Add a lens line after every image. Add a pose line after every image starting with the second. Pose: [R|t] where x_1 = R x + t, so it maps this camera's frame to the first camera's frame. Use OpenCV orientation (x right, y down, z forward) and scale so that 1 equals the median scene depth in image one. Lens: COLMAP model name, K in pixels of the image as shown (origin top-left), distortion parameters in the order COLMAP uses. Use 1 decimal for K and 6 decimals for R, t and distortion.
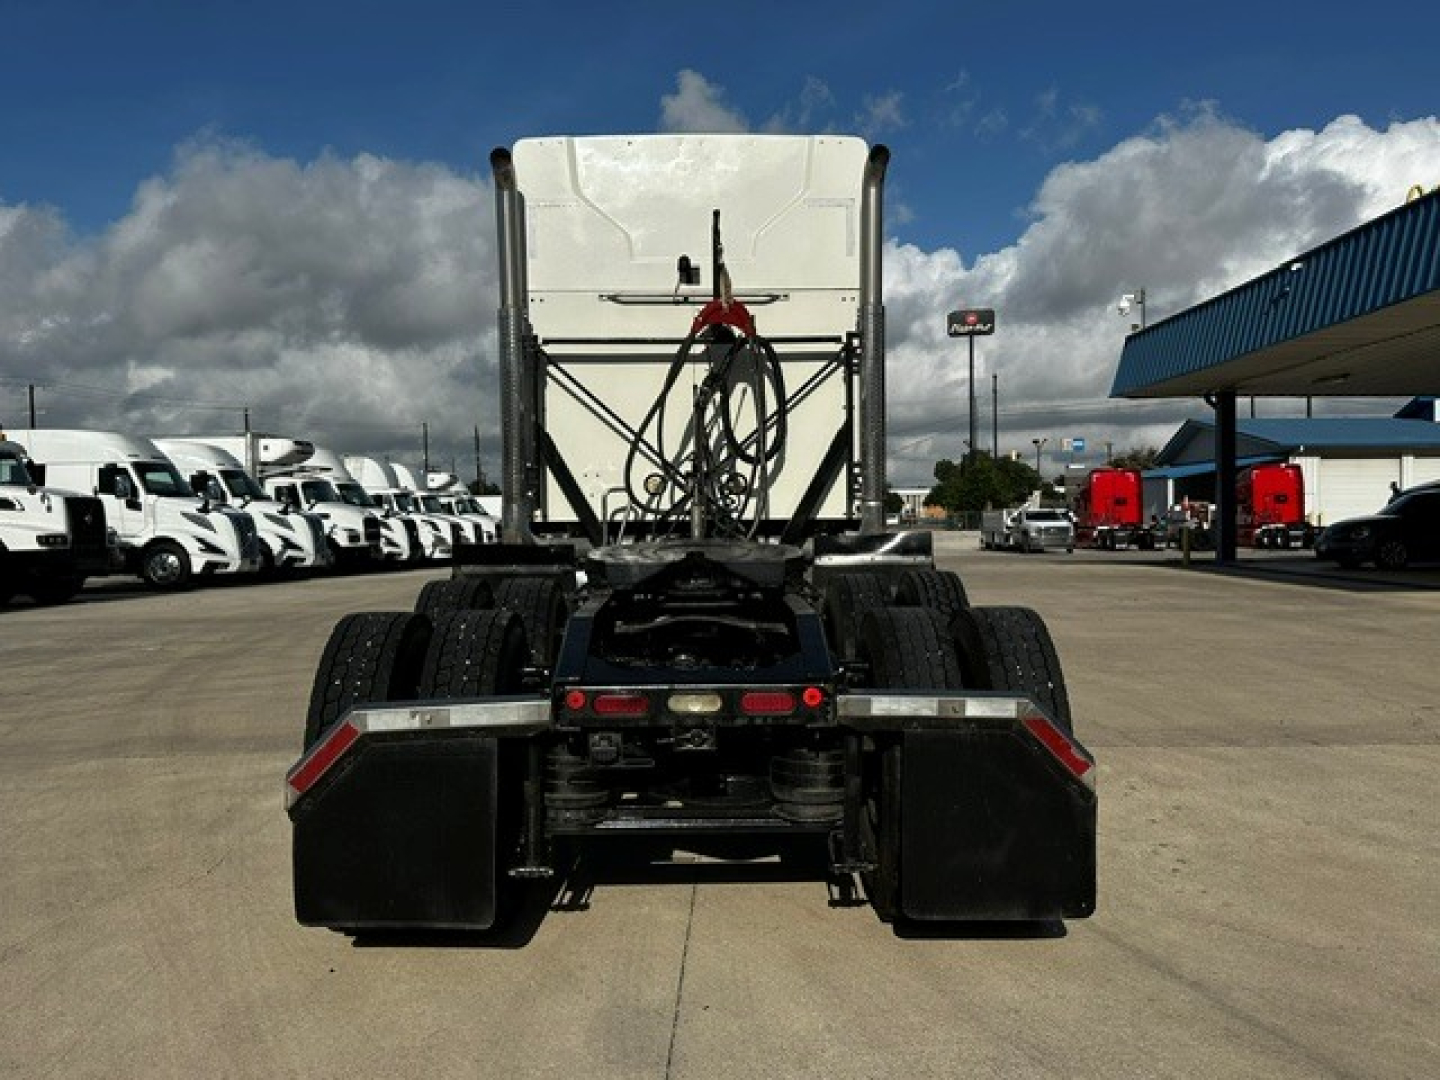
lens RADIAL K [[1240.1, 0, 758.4], [0, 1240.1, 540.5], [0, 0, 1]] dist [0.097993, -0.184708]
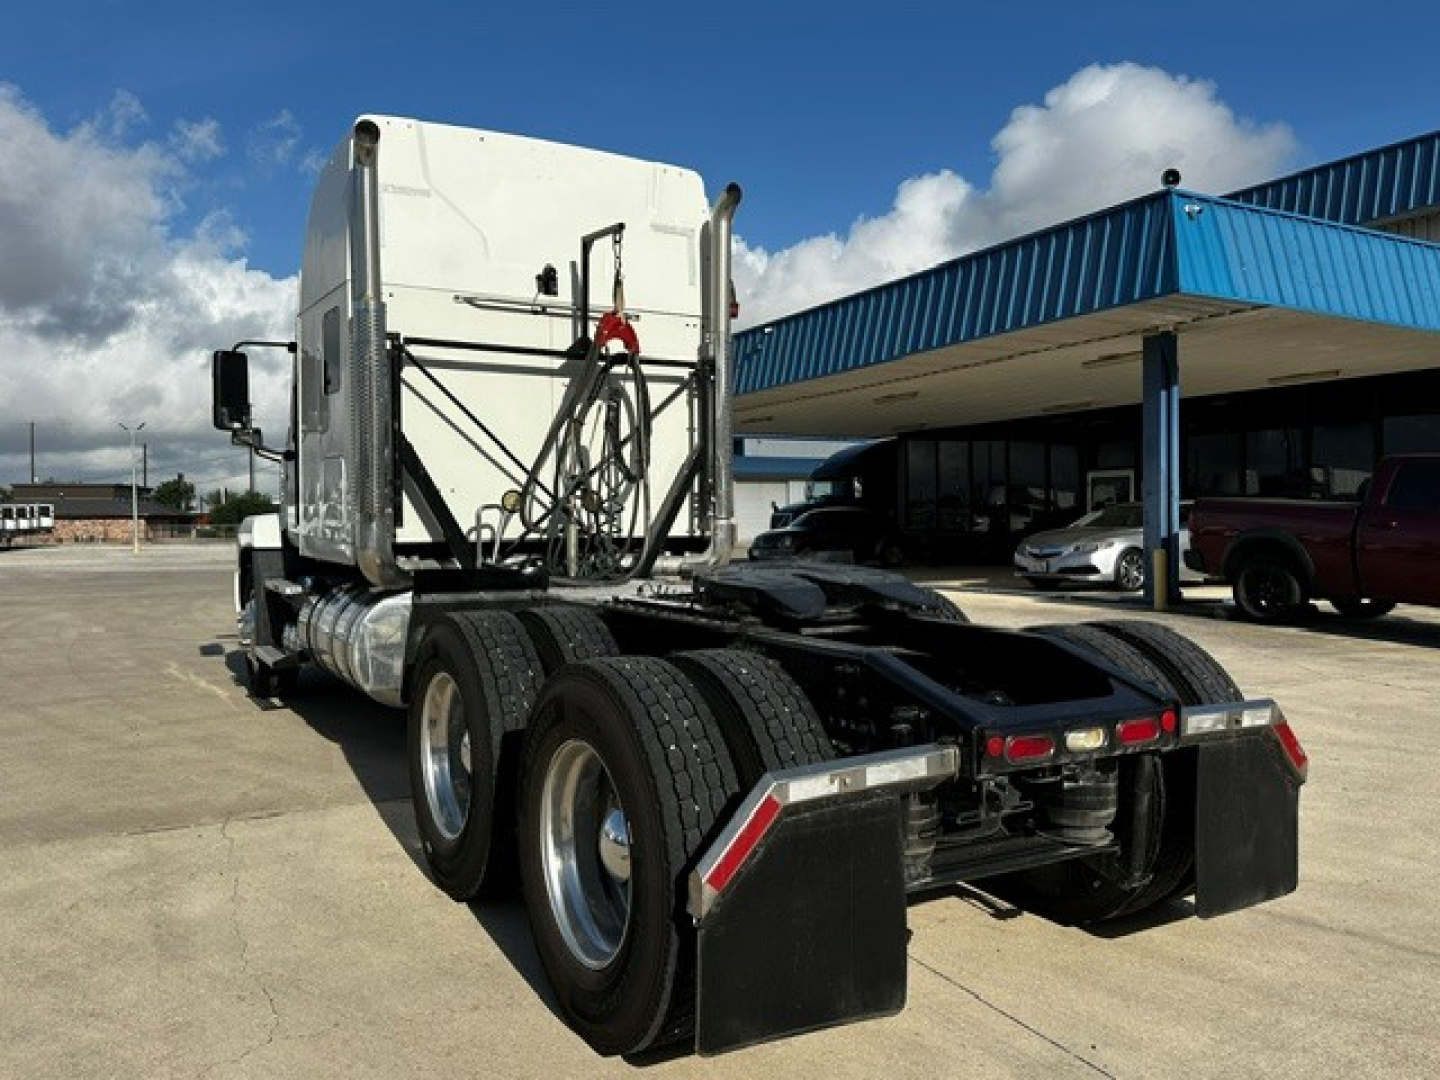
lens RADIAL K [[1088.2, 0, 681.1], [0, 1088.2, 544.1], [0, 0, 1]] dist [0.006658, -0.005069]
pose [[0.872293, -0.006022, 0.488947, -0.384015], [0.007254, 0.999973, -0.000624, -0.011285], [-0.488930, 0.004091, 0.872314, 0.216423]]
